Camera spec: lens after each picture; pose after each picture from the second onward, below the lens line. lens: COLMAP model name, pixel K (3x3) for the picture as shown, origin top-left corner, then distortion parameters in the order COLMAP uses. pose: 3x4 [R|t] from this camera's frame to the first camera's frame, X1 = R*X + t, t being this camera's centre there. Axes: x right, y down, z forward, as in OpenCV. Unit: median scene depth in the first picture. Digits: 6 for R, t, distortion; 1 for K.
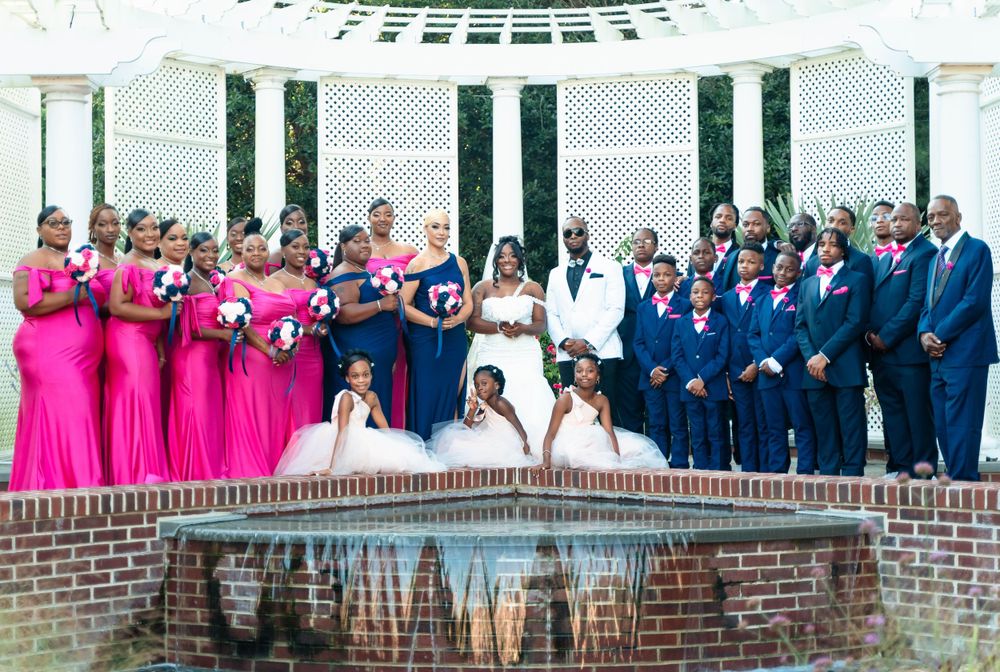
lens RADIAL K [[1754.3, 0, 506.4], [0, 1754.3, 335.9], [0, 0, 1]] dist [0.009347, 0.000000]
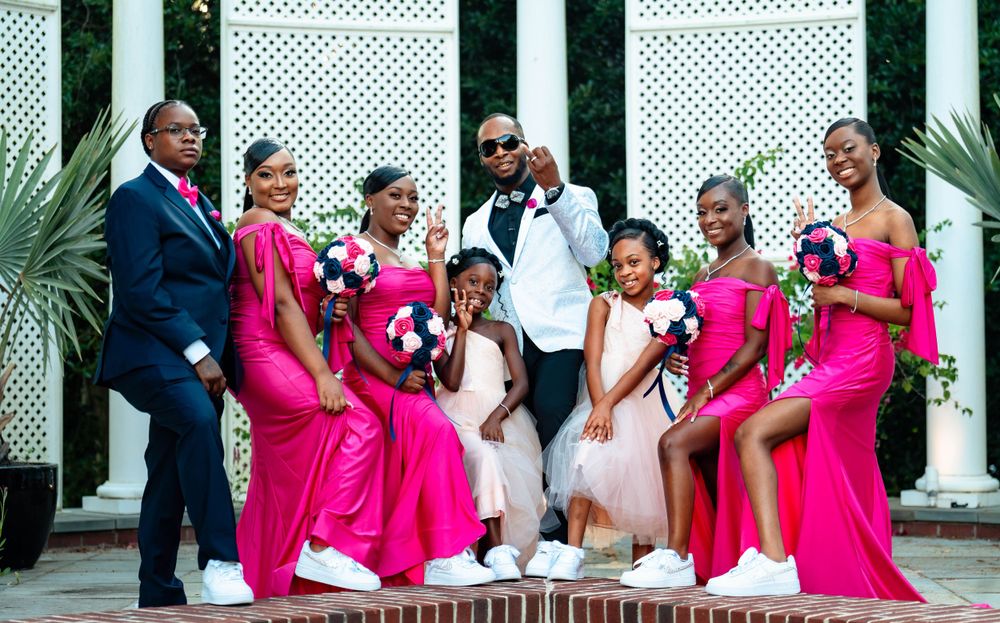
lens RADIAL K [[2535.2, 0, 496.6], [0, 2535.2, 315.4], [0, 0, 1]] dist [0.058019, 0.000000]
pose [[0.999747, 0.000236, -0.022472, 0.011083], [-0.000446, 0.999956, -0.009341, 0.004719], [0.022469, 0.009348, 0.999704, 0.330509]]
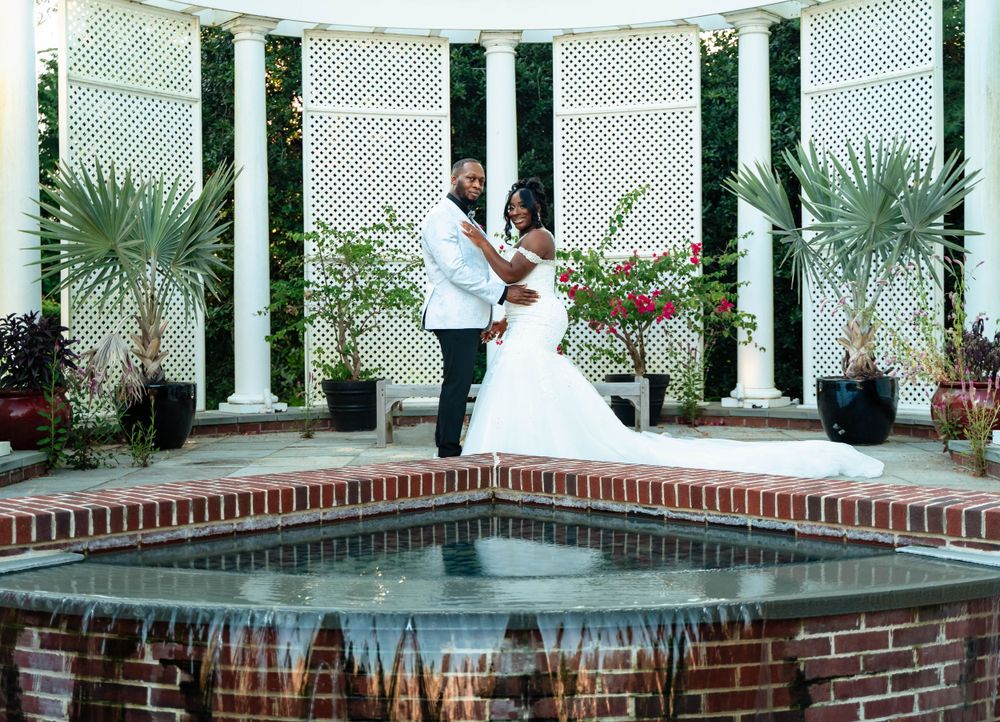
lens RADIAL K [[1531.8, 0, 499.6], [0, 1531.8, 351.9], [0, 0, 1]] dist [-0.005994, 0.000000]
pose [[0.999963, -0.001300, -0.008487, 0.015289], [0.001550, 0.999563, 0.029530, 0.006039], [0.008445, -0.029542, 0.999528, 0.364368]]
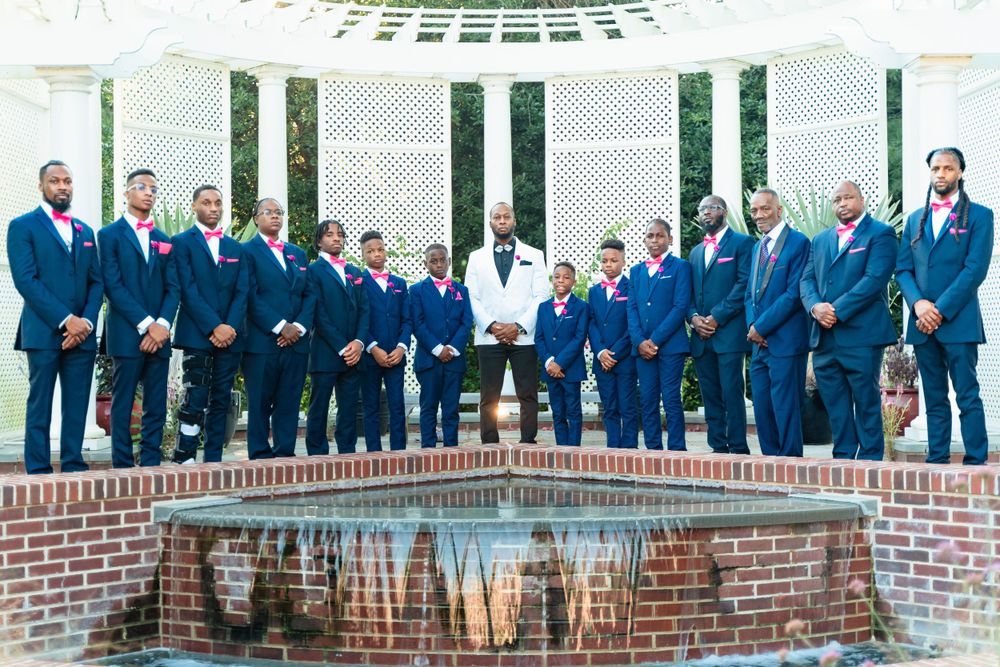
lens RADIAL K [[1611.2, 0, 499.7], [0, 1611.2, 334.9], [0, 0, 1]] dist [0.007084, 0.000000]
pose [[0.999996, -0.000480, 0.002814, -0.002627], [0.000453, 0.999954, 0.009610, -0.000354], [-0.002818, -0.009608, 0.999950, 0.069605]]
